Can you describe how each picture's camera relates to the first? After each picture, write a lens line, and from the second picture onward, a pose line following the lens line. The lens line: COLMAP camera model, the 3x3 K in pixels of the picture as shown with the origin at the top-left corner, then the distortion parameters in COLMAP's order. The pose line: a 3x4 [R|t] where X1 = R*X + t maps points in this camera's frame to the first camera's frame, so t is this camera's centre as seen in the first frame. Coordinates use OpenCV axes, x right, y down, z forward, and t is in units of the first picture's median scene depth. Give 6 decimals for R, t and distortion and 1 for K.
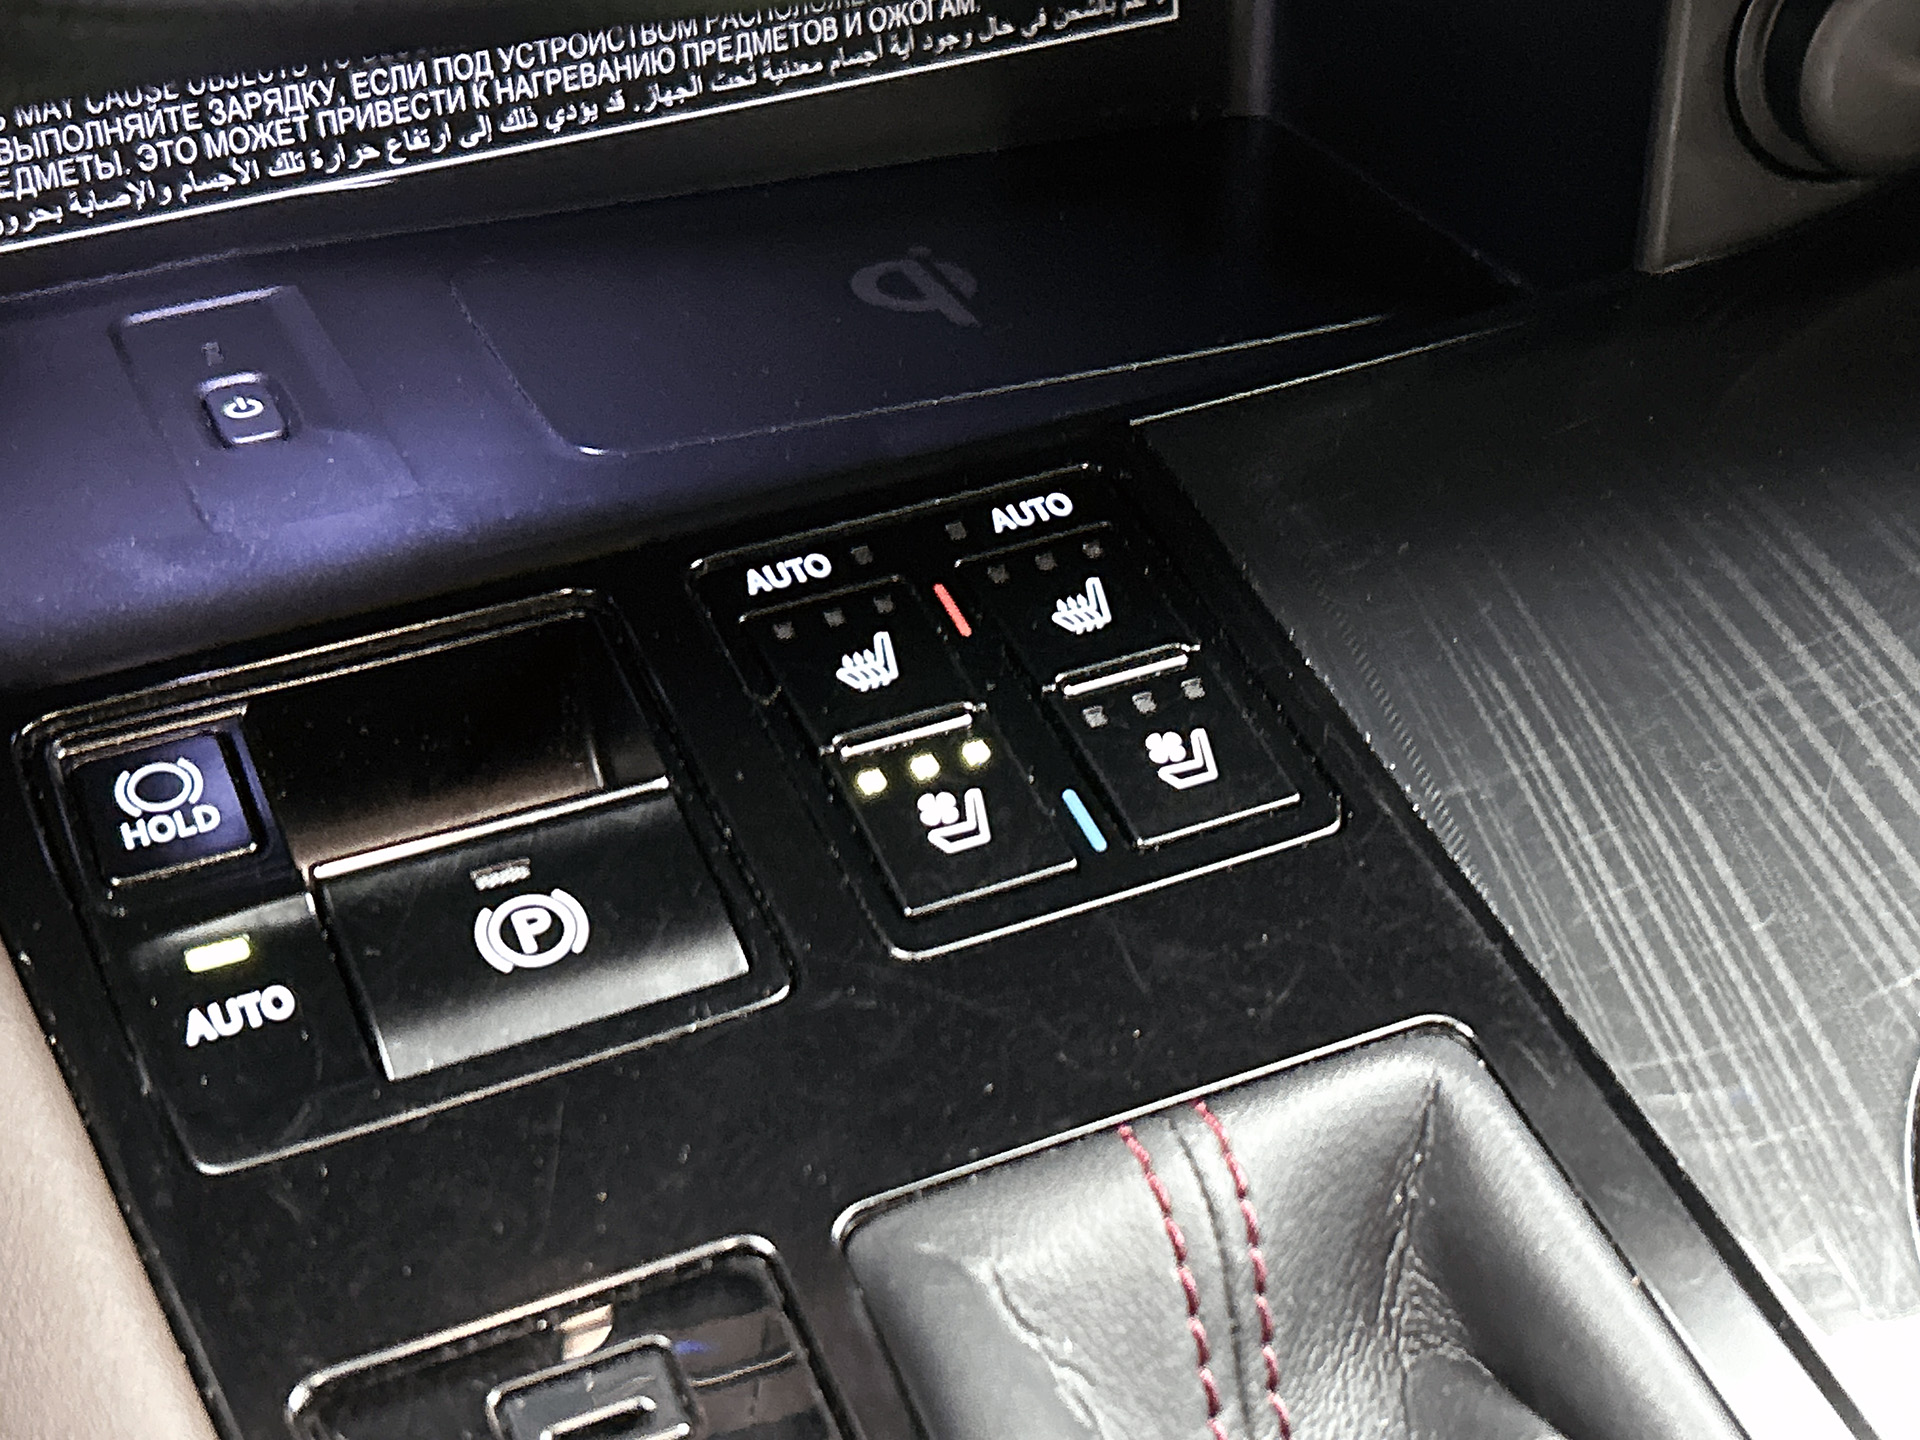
lens RADIAL K [[2953.1, 0, 999.5], [0, 2953.1, 571.8], [0, 0, 1]] dist [0.111624, 0.000000]
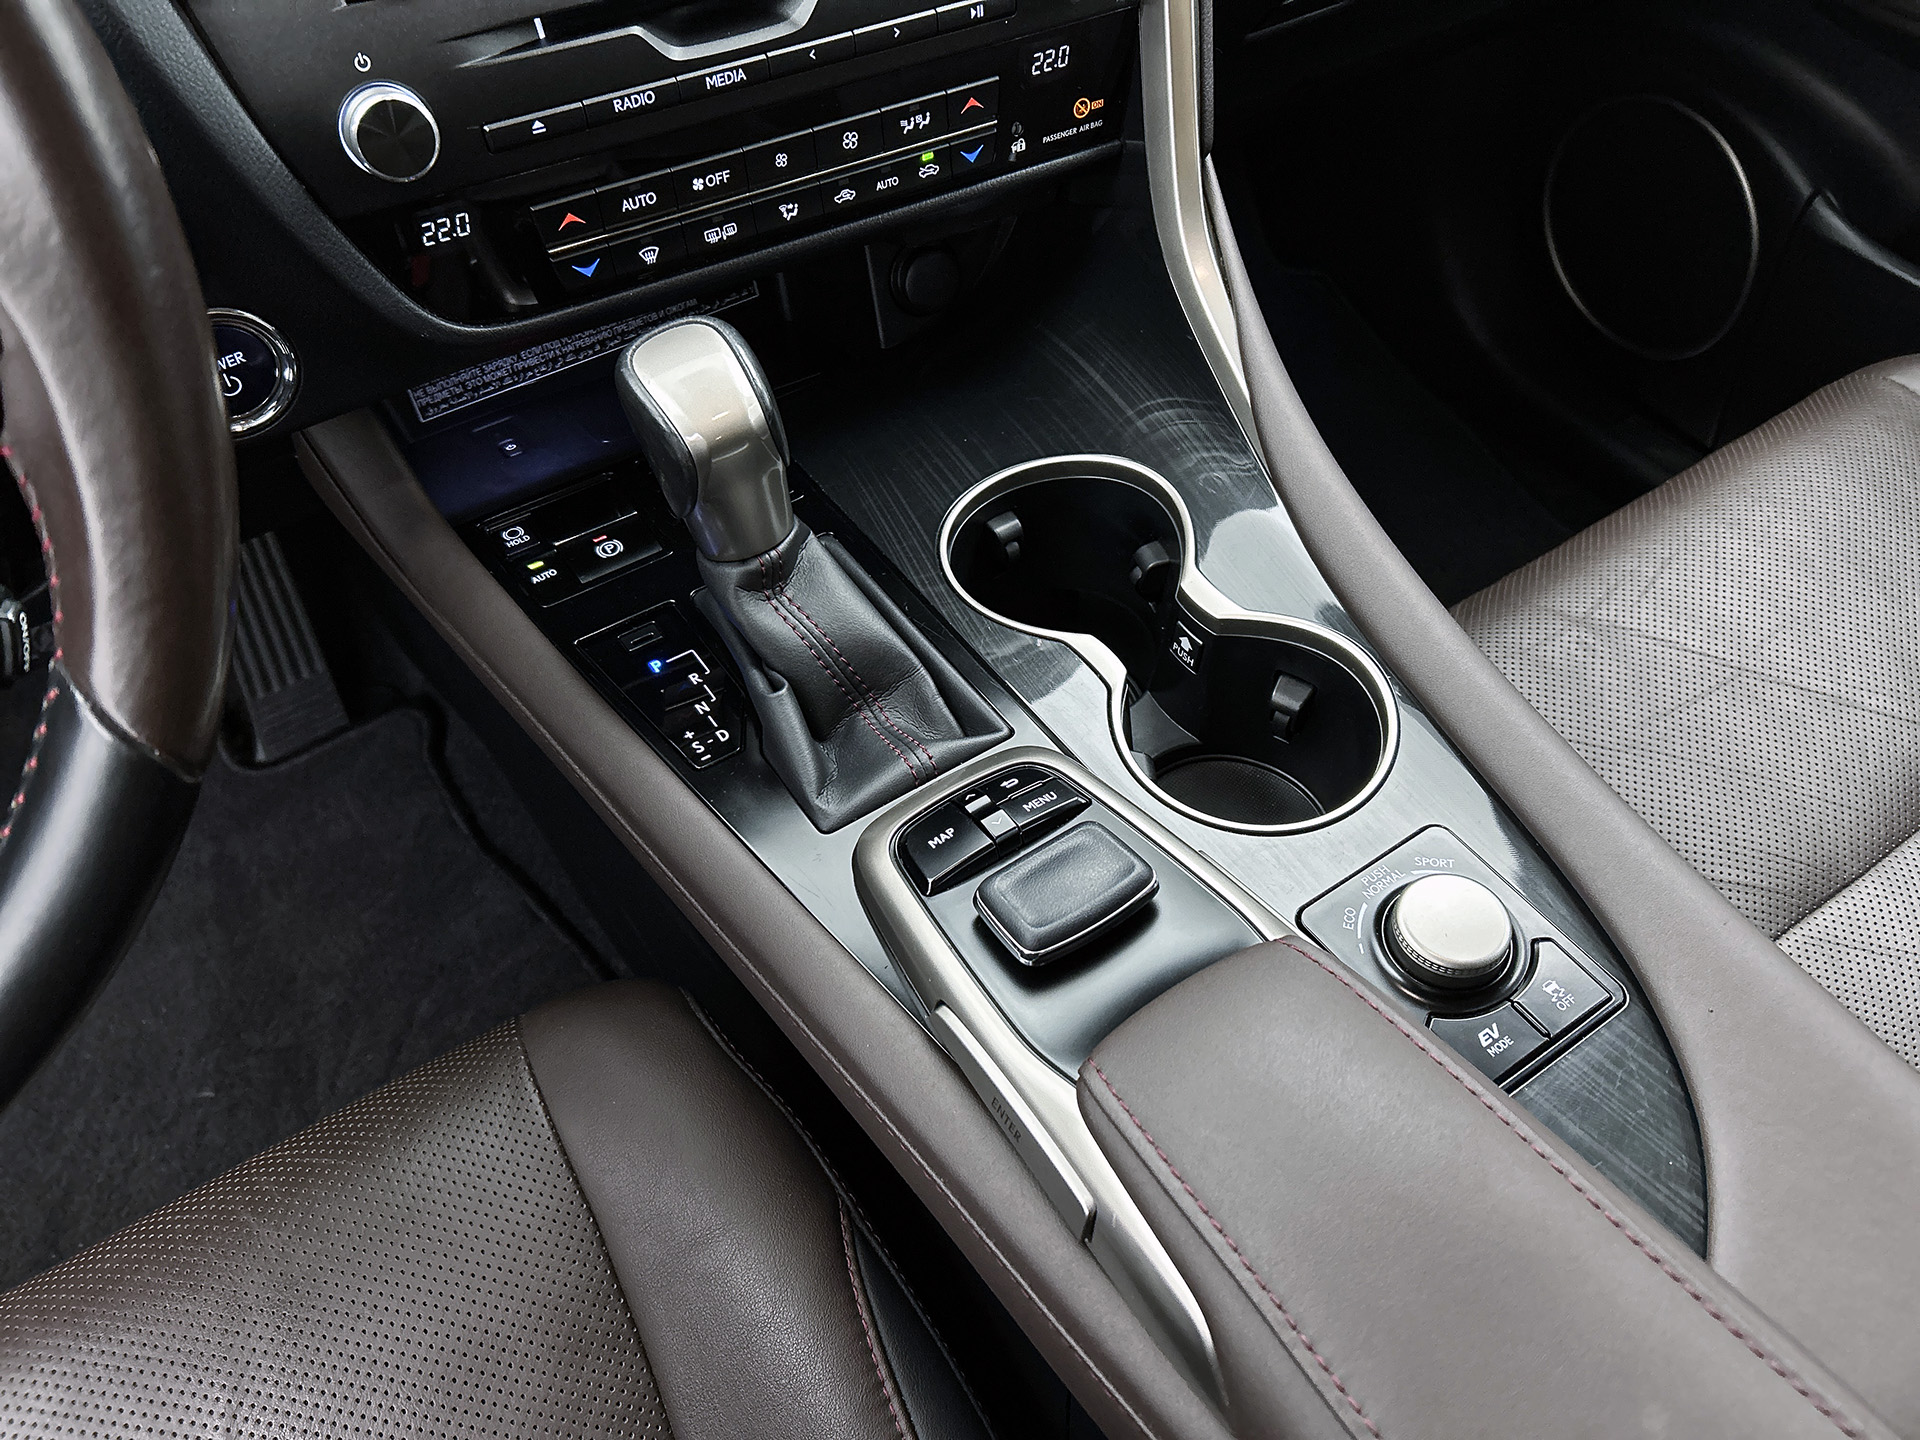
lens RADIAL K [[1442.6, 0, 959.0], [0, 1442.6, 666.8], [0, 0, 1]] dist [0.053120, -0.063272]
pose [[0.982660, -0.178841, 0.048934, 0.146716], [0.173968, 0.980601, 0.090312, 0.137884], [-0.064136, -0.080233, 0.994711, -0.799561]]
